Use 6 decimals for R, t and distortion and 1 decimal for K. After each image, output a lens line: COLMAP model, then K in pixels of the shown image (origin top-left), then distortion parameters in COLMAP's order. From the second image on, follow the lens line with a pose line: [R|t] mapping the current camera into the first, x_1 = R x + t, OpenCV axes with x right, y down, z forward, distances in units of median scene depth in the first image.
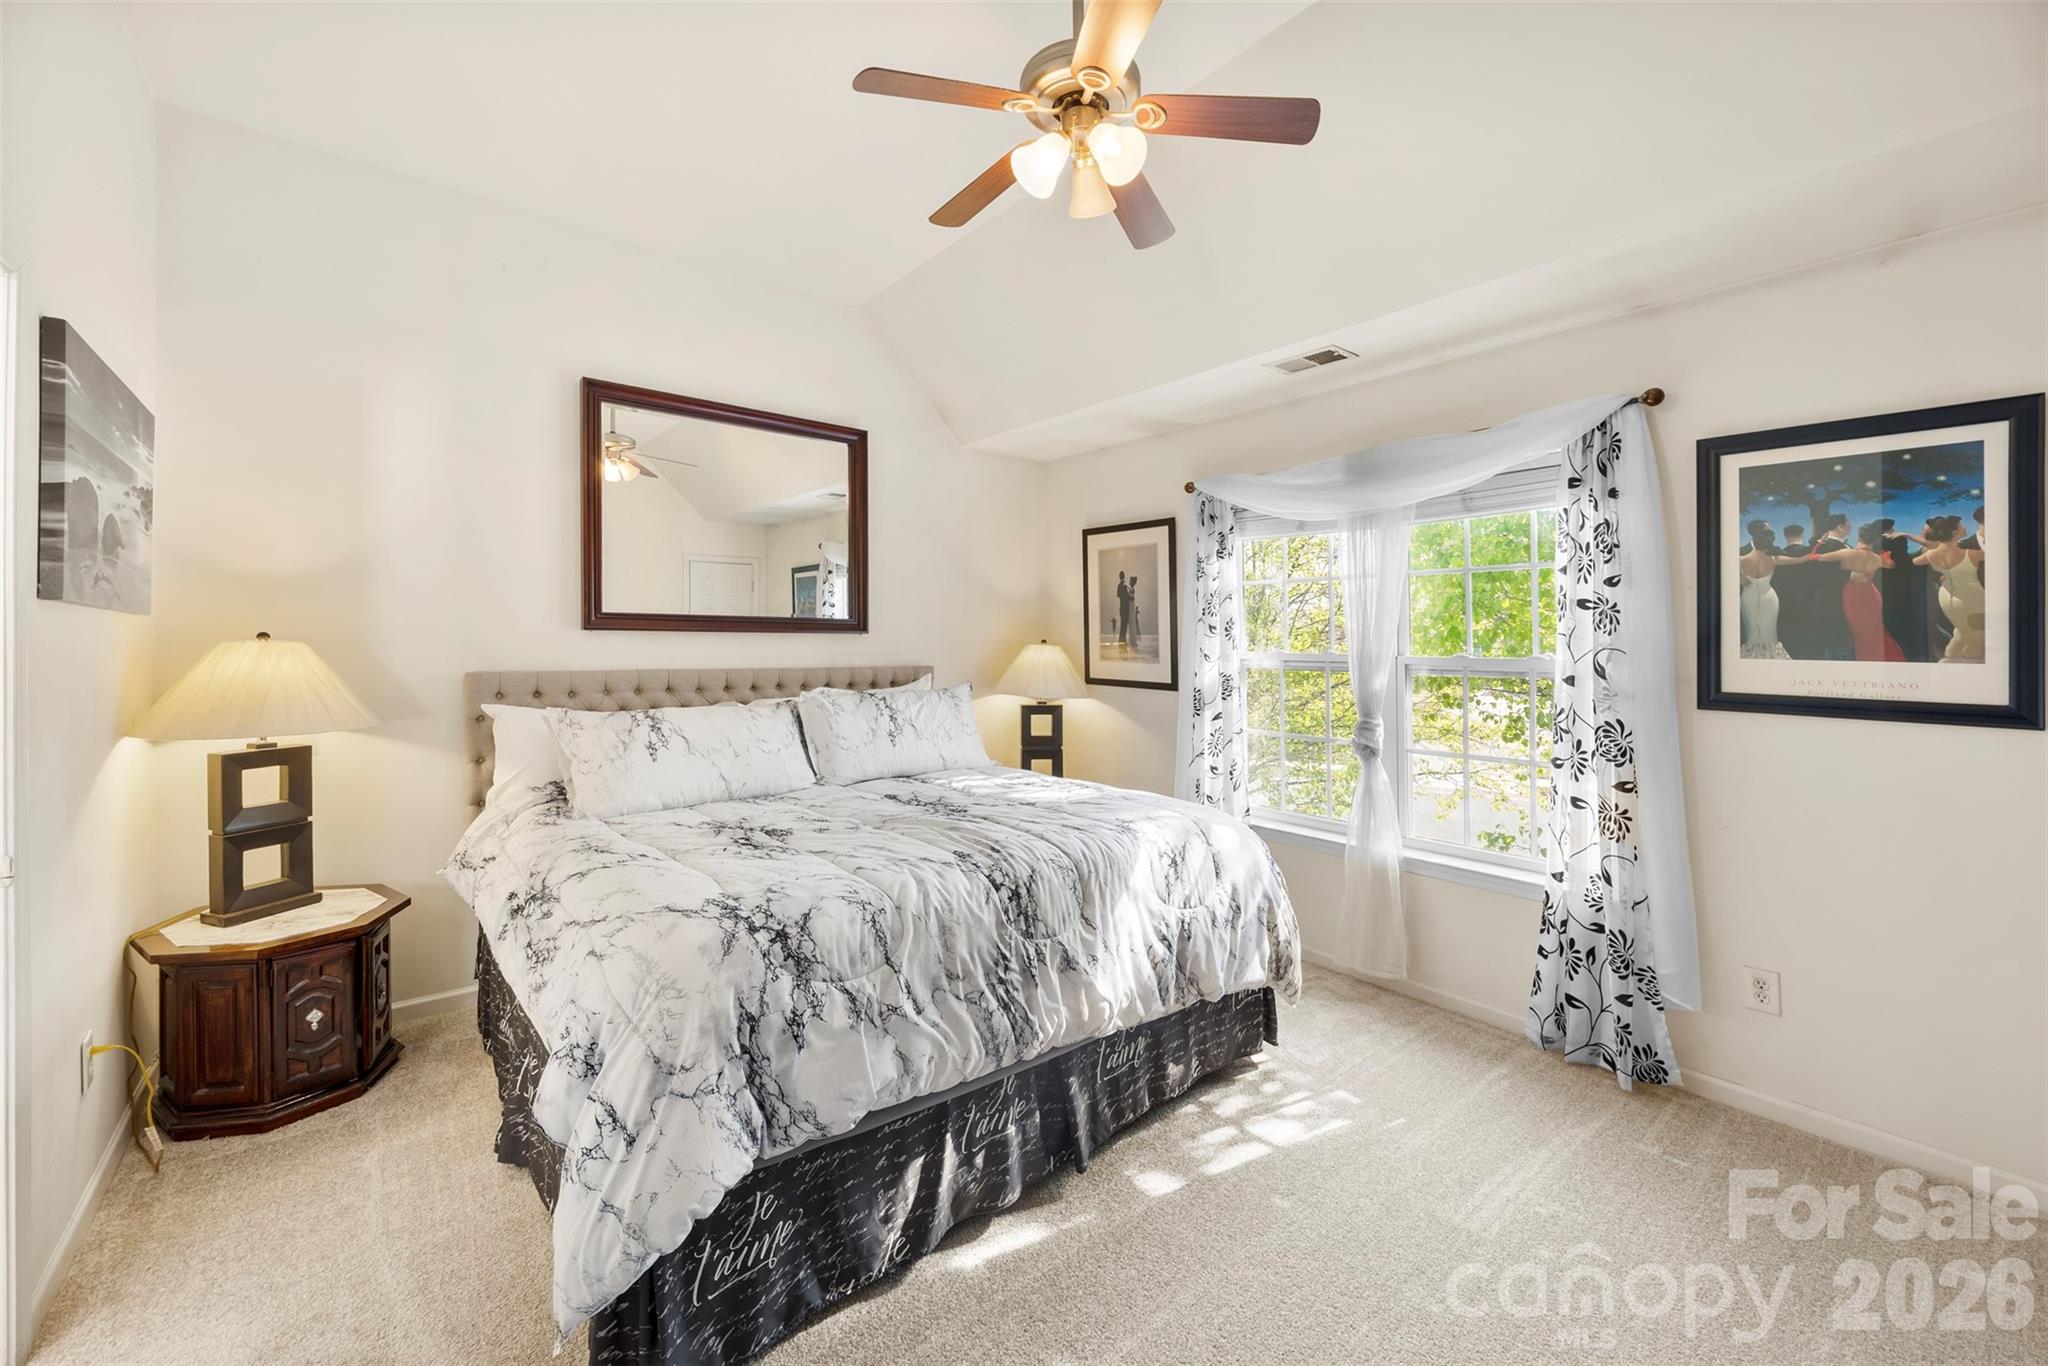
lens RADIAL K [[806.1, 0, 1018.1], [0, 806.1, 656.2], [0, 0, 1]] dist [0.003548, 0.000810]
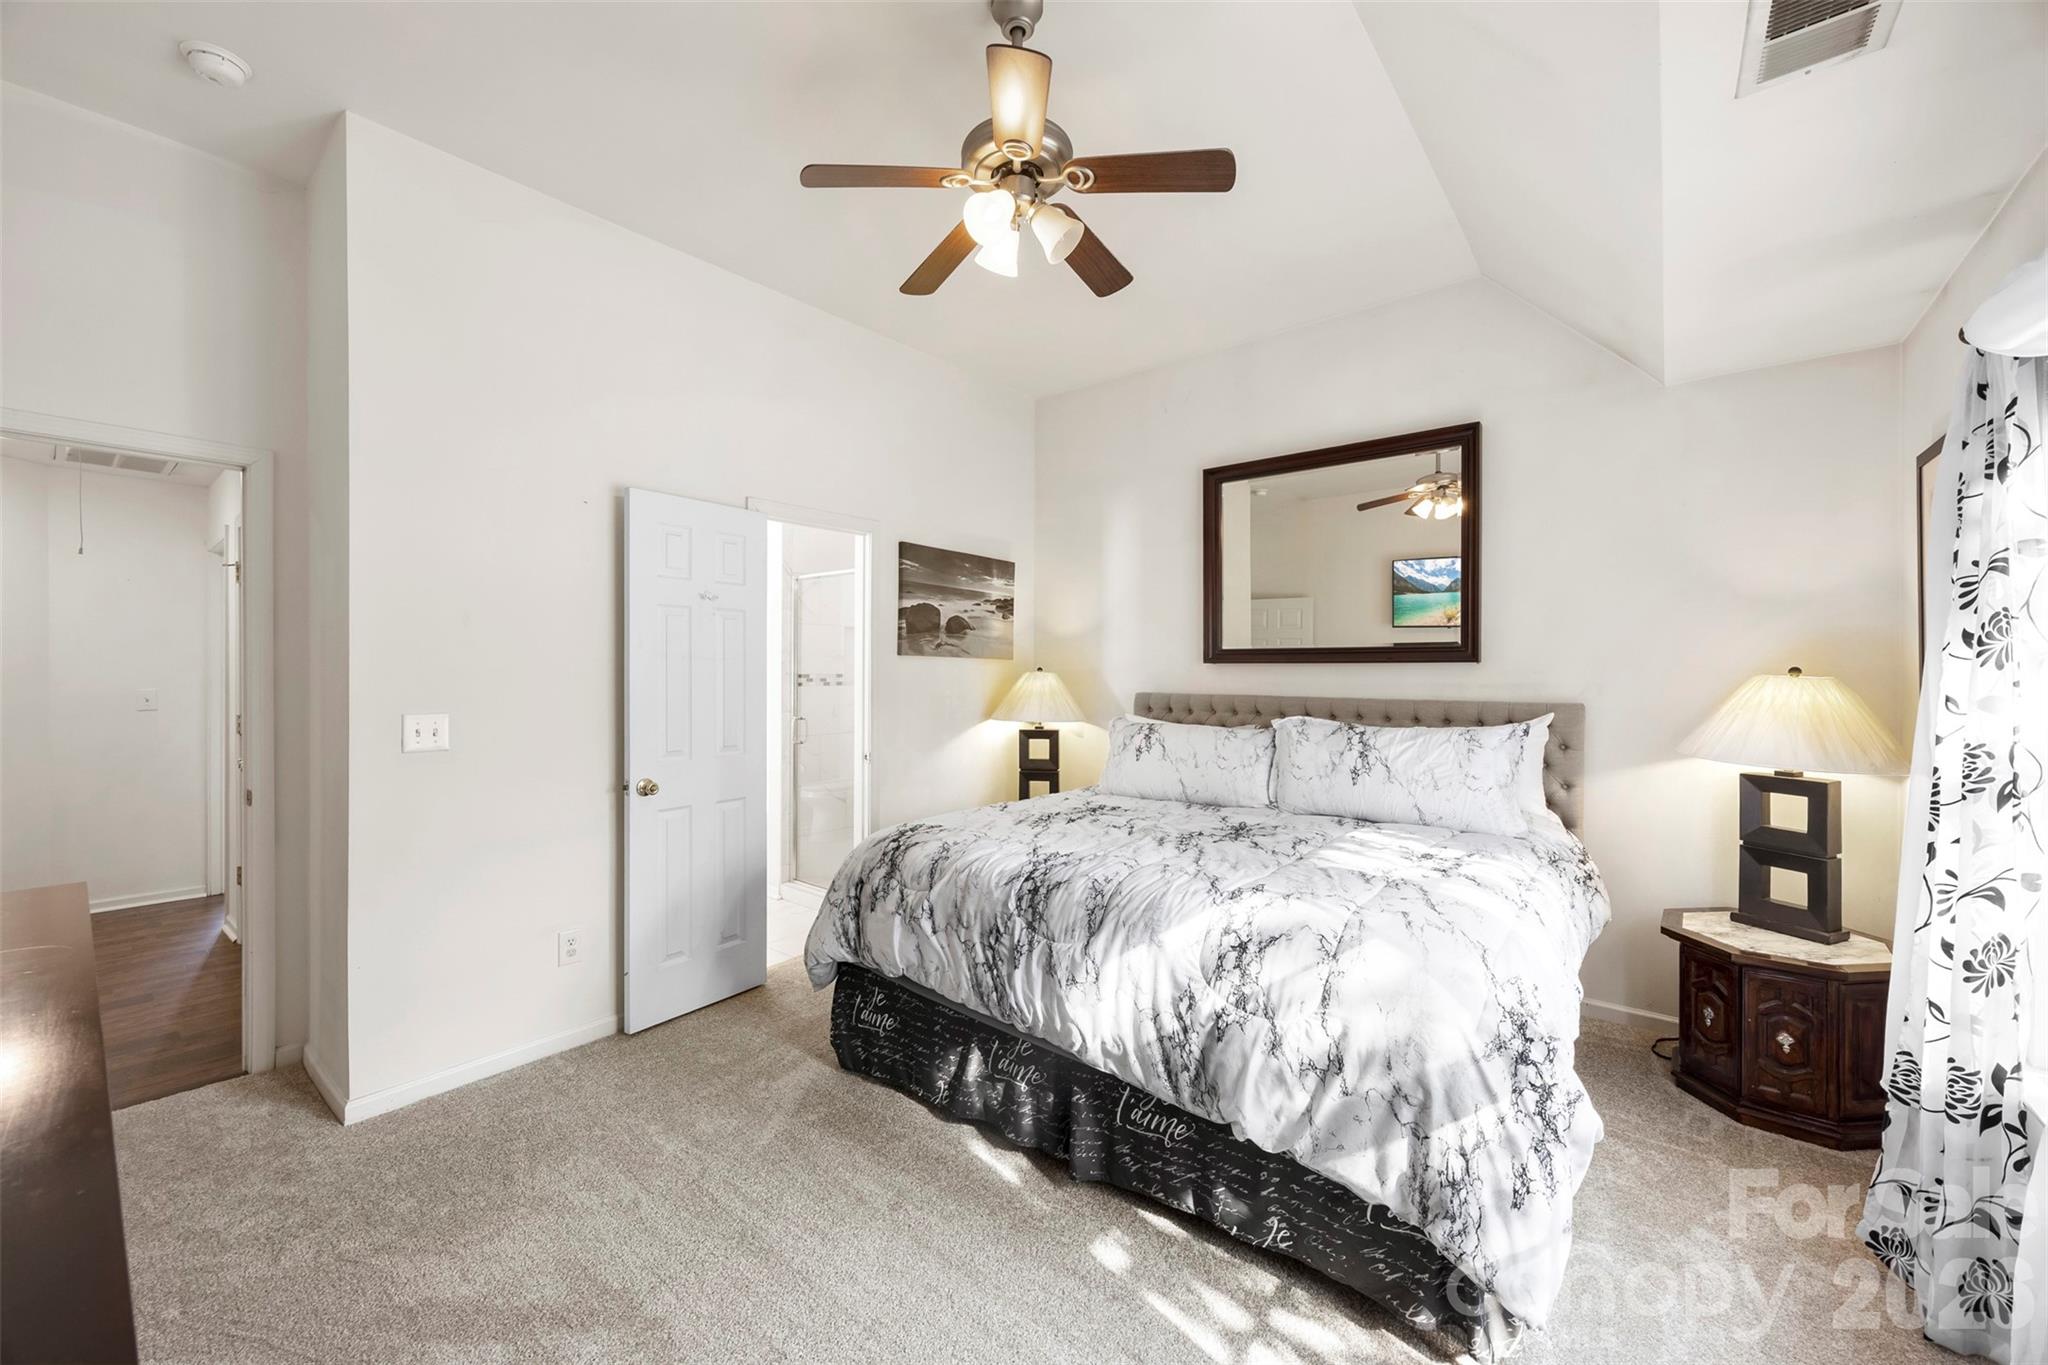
lens RADIAL K [[806.1, 0, 1024.4], [0, 806.1, 670.1], [0, 0, 1]] dist [0.003548, 0.000810]
pose [[0.178453, -0.002412, -0.983946, 0.999702], [-0.010673, 0.999933, -0.004387, -0.016491], [0.983891, 0.011284, 0.178415, 0.674969]]
